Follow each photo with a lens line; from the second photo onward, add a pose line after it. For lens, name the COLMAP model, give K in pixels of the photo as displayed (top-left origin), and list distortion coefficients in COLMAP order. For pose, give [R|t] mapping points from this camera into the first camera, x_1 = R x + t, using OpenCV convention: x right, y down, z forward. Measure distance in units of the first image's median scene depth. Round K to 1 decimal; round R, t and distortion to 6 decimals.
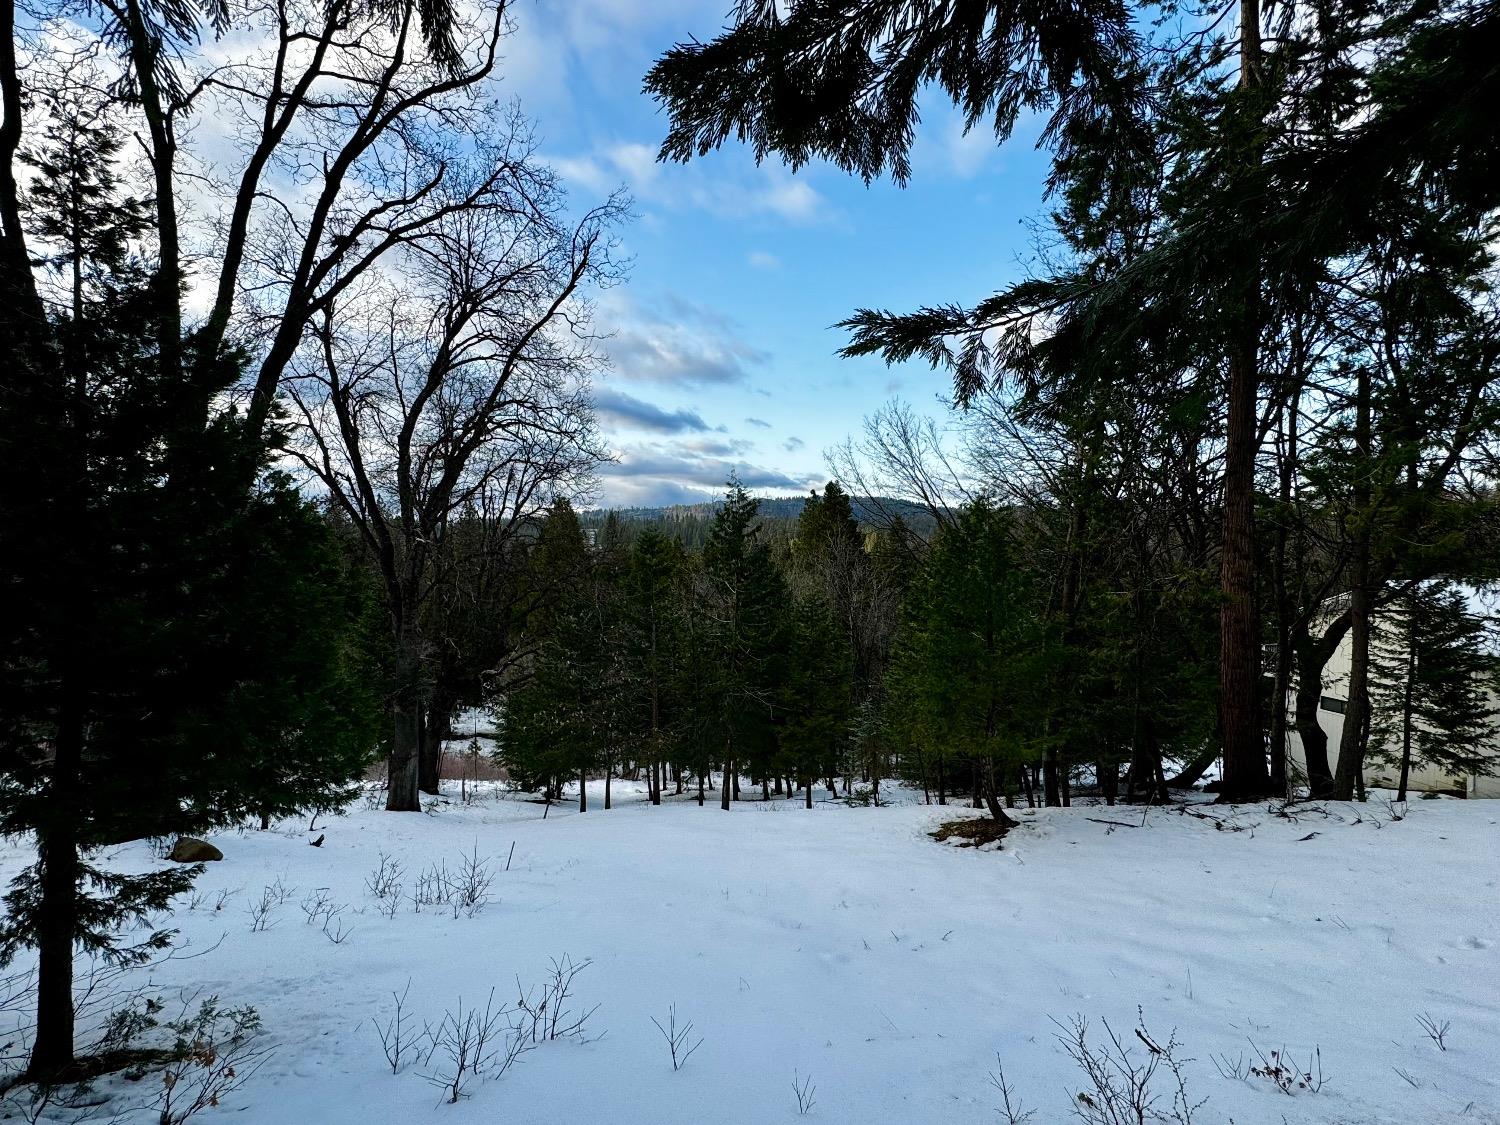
lens RADIAL K [[705.6, 0, 757.1], [0, 705.6, 554.2], [0, 0, 1]] dist [-0.004887, -0.001373]
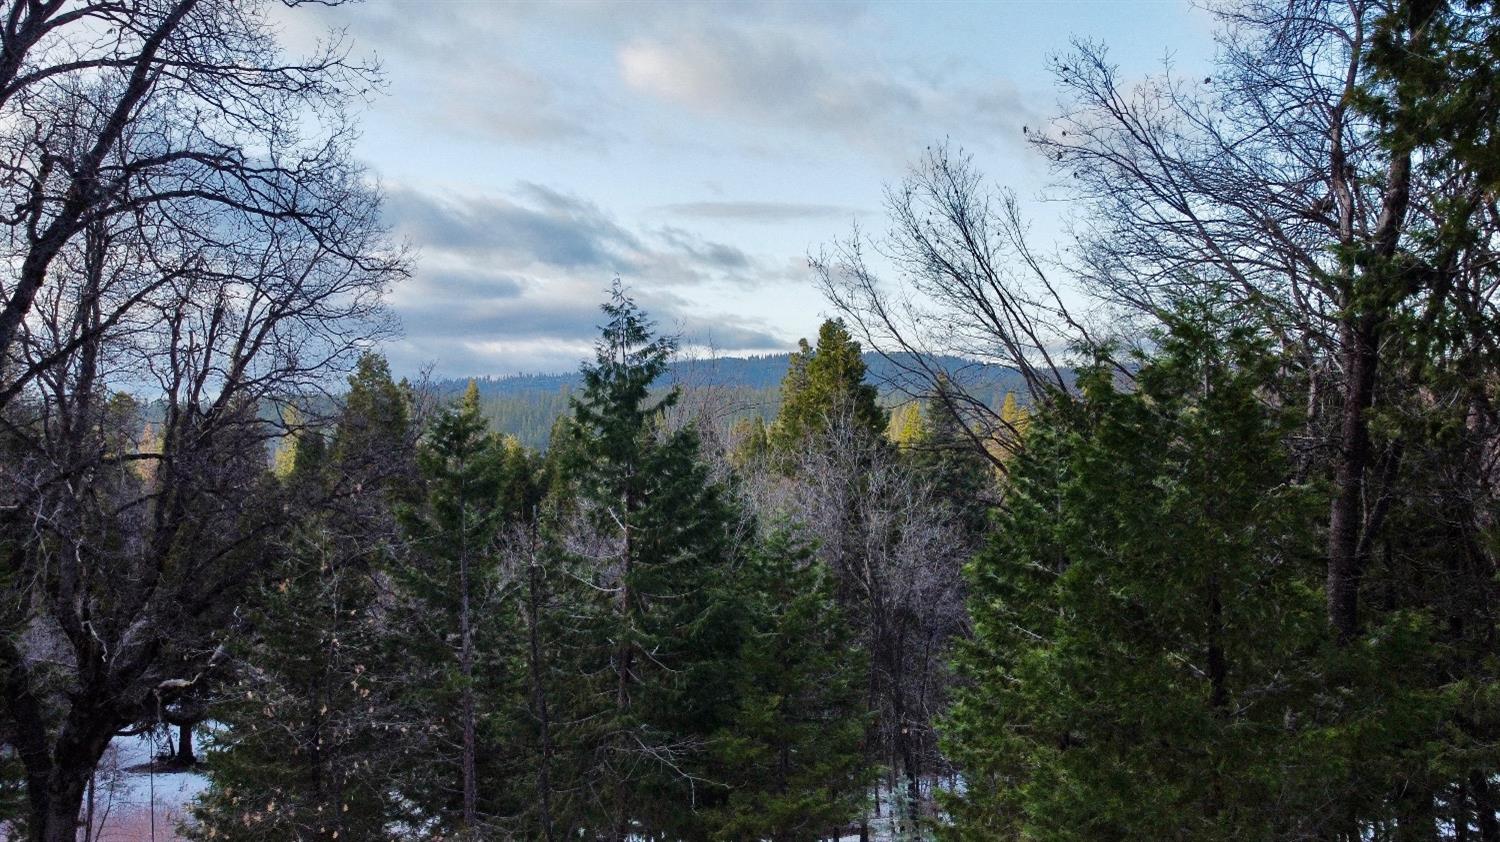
lens RADIAL K [[1111.4, 0, 746.4], [0, 1111.4, 425.6], [0, 0, 1]] dist [-0.001781, -0.000548]
pose [[0.999623, -0.015367, 0.022735, 0.029531], [0.015761, 0.999727, -0.017247, -0.003009], [-0.022464, 0.017599, 0.999593, 0.187676]]
